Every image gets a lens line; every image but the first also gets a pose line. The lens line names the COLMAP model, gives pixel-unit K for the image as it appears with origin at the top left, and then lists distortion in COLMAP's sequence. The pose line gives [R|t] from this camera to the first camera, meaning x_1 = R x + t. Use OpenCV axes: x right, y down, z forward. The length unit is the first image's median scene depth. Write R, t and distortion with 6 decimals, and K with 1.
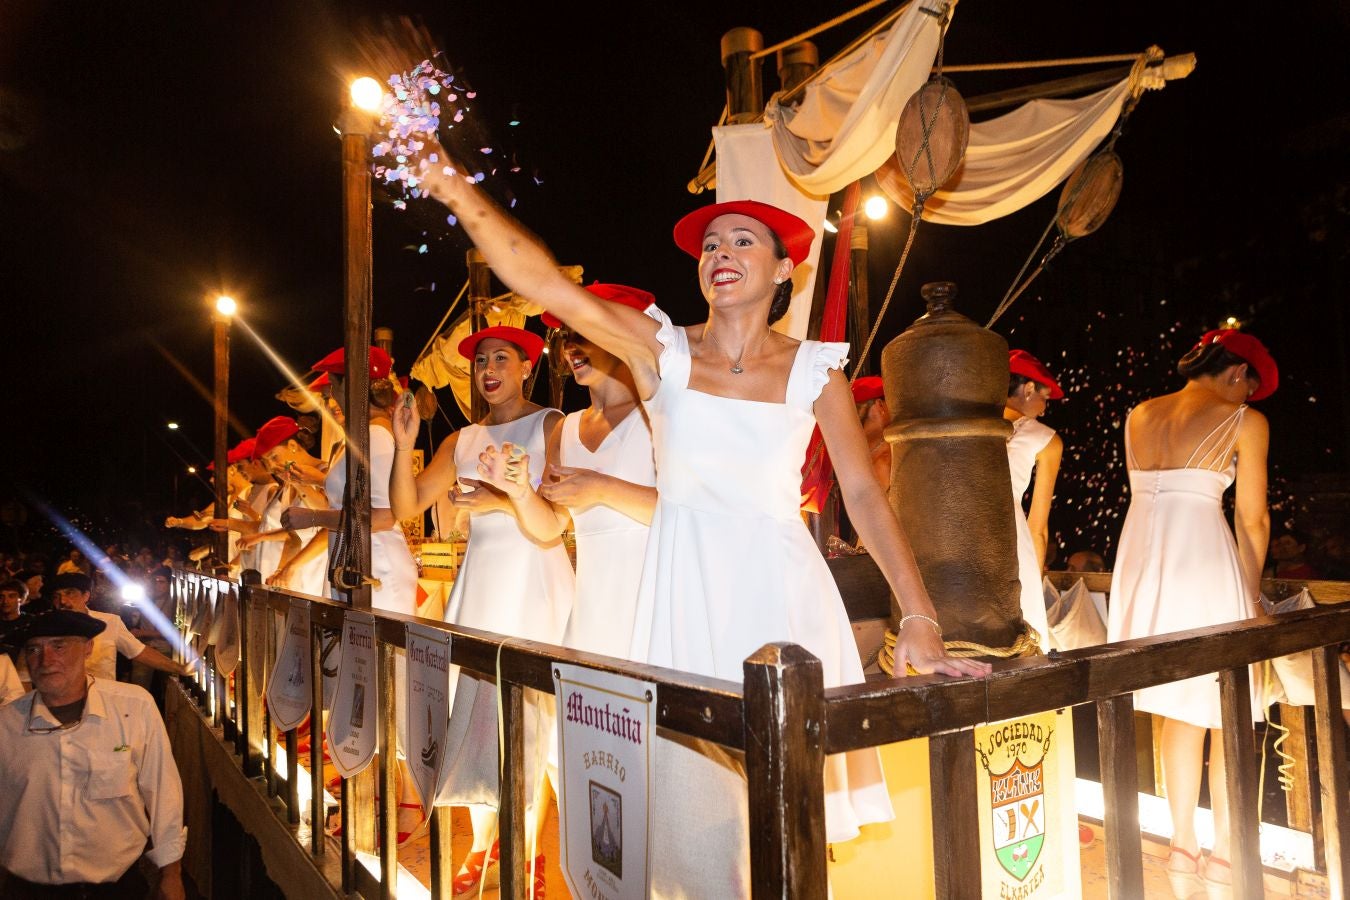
lens RADIAL K [[917.5, 0, 675.0], [0, 917.5, 450.0], [0, 0, 1]] dist [-0.008144, 0.005220]
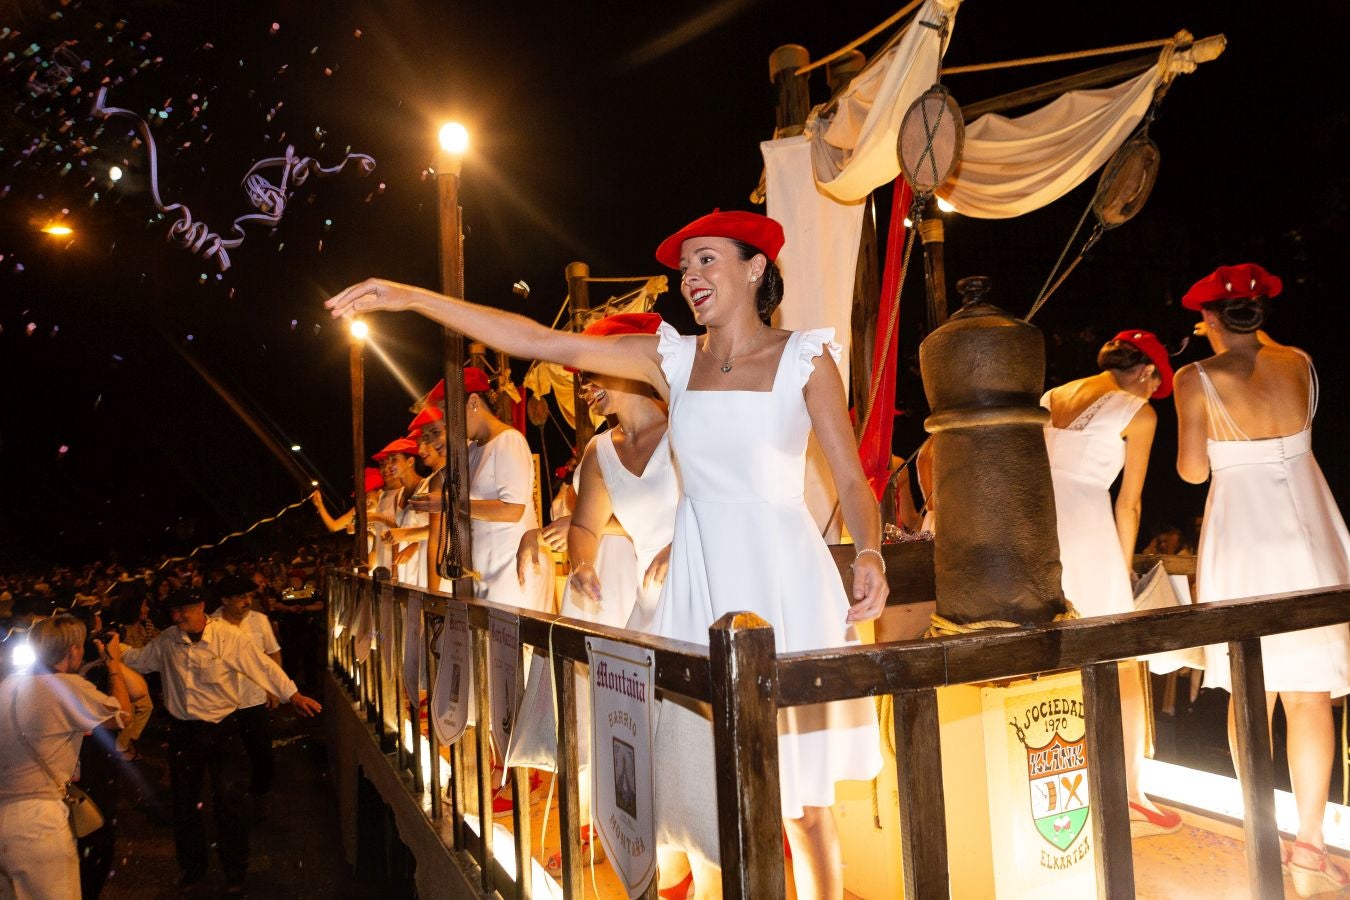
lens RADIAL K [[917.5, 0, 675.0], [0, 917.5, 450.0], [0, 0, 1]] dist [-0.008144, 0.005220]
pose [[0.988177, -0.034771, -0.149325, 0.112755], [0.035303, 0.999376, 0.000914, 0.000213], [0.149200, -0.006175, 0.988788, -0.087451]]
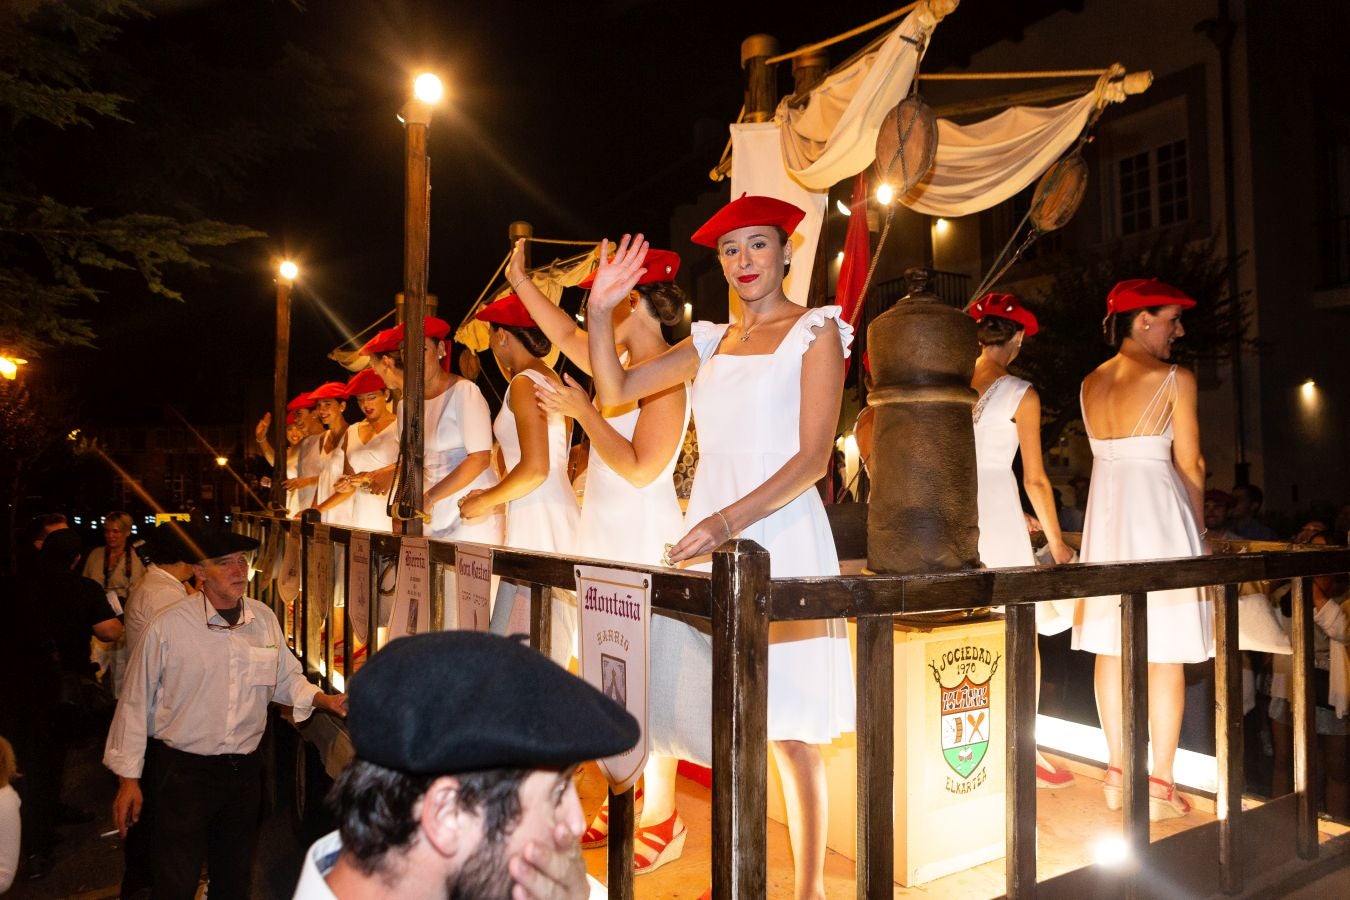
lens RADIAL K [[920.3, 0, 672.5], [0, 920.3, 451.0], [0, 0, 1]] dist [-0.002958, 0.001088]
pose [[0.998768, 0.030242, -0.039353, 0.033717], [-0.028986, 0.999064, 0.032116, 0.020543], [0.040288, -0.030936, 0.998709, -0.188611]]
